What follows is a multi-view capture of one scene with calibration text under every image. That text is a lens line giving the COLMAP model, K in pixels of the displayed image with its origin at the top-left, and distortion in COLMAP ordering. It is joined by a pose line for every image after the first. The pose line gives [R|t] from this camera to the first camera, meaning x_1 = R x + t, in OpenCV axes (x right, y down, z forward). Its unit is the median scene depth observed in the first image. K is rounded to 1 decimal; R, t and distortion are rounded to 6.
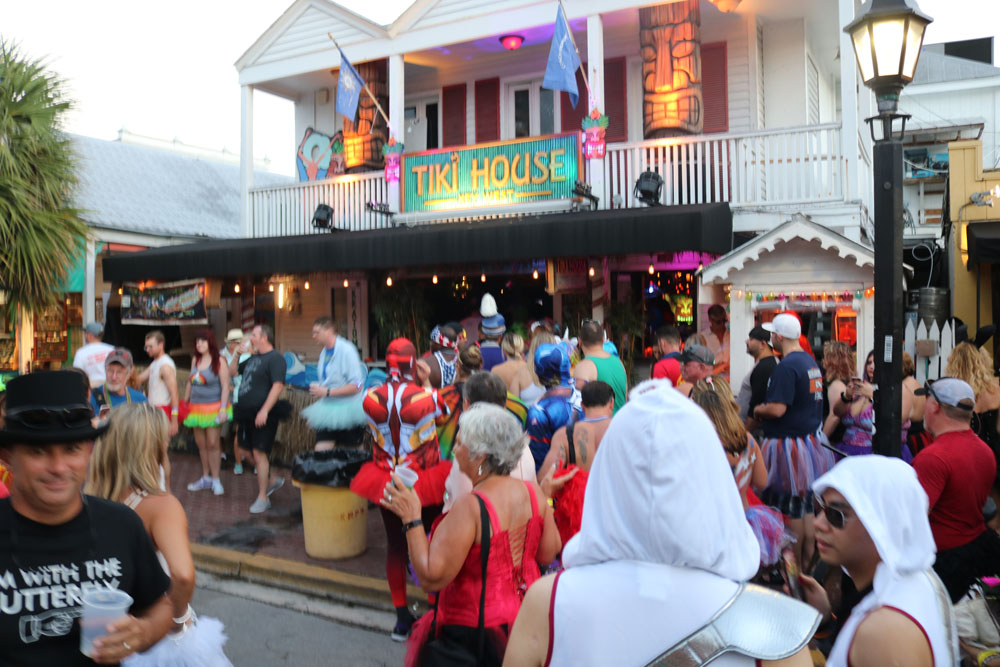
lens RADIAL K [[830.1, 0, 495.3], [0, 830.1, 333.6], [0, 0, 1]] dist [-0.157079, 0.116293]
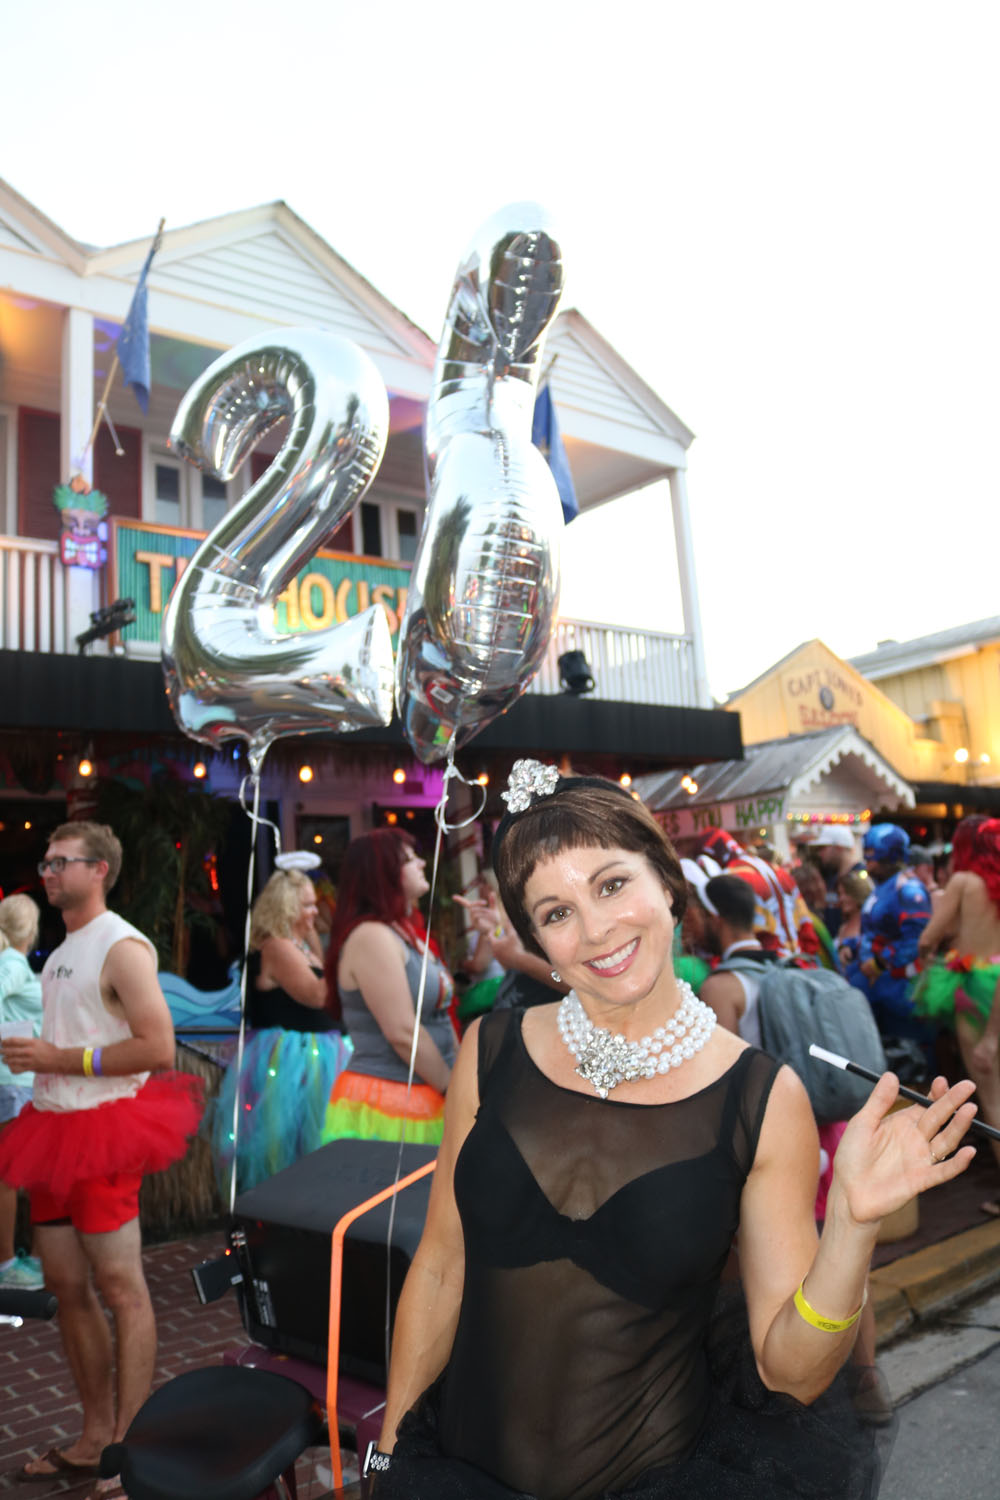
lens RADIAL K [[1245.1, 0, 491.1], [0, 1245.1, 759.4], [0, 0, 1]] dist [-0.157079, 0.116293]
pose [[0.362162, 0.115155, 0.924975, -0.660052], [0.089519, 0.983455, -0.157486, 0.044408], [-0.927807, 0.139838, 0.345861, 0.581900]]
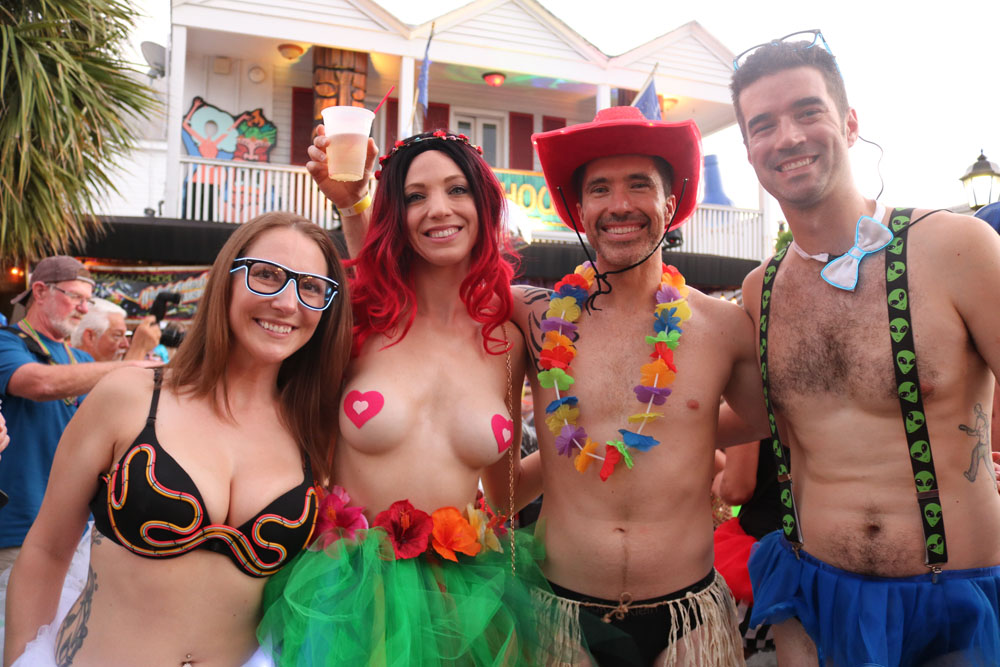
lens RADIAL K [[830.1, 0, 495.8], [0, 830.1, 327.1], [0, 0, 1]] dist [-0.157079, 0.116293]
pose [[0.639298, 0.056485, 0.766881, -0.784234], [0.006473, 0.996868, -0.078821, 0.051326], [-0.768932, 0.055354, 0.636930, 0.331719]]
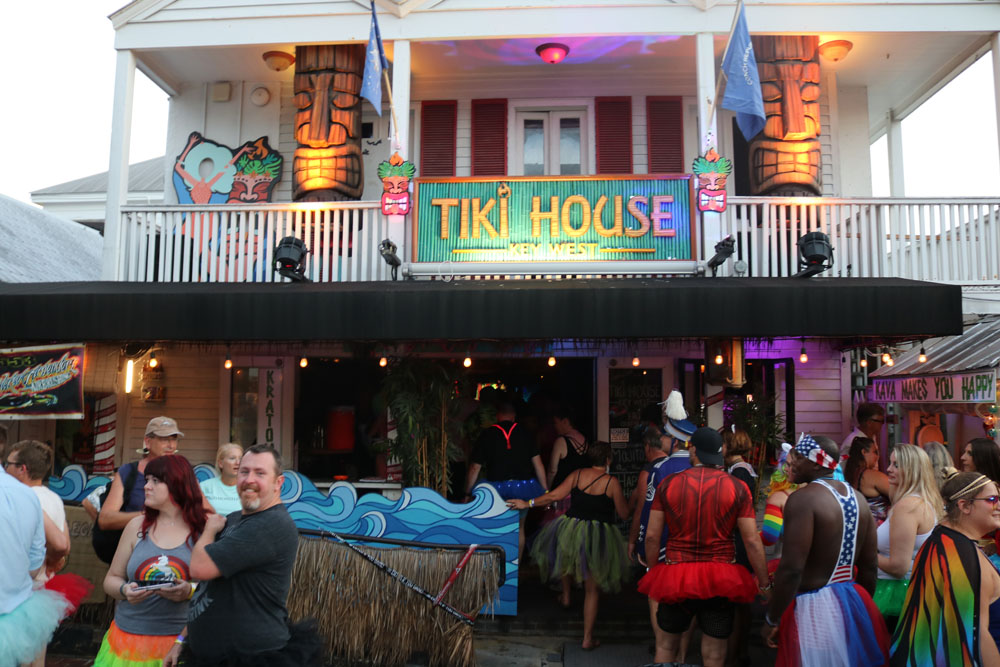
lens RADIAL K [[830.1, 0, 497.0], [0, 830.1, 332.0], [0, 0, 1]] dist [-0.157079, 0.116293]
pose [[0.904037, 0.049933, 0.424528, -0.340197], [-0.003611, 0.994010, -0.109226, -0.013344], [-0.427439, 0.097211, 0.898802, 0.357886]]
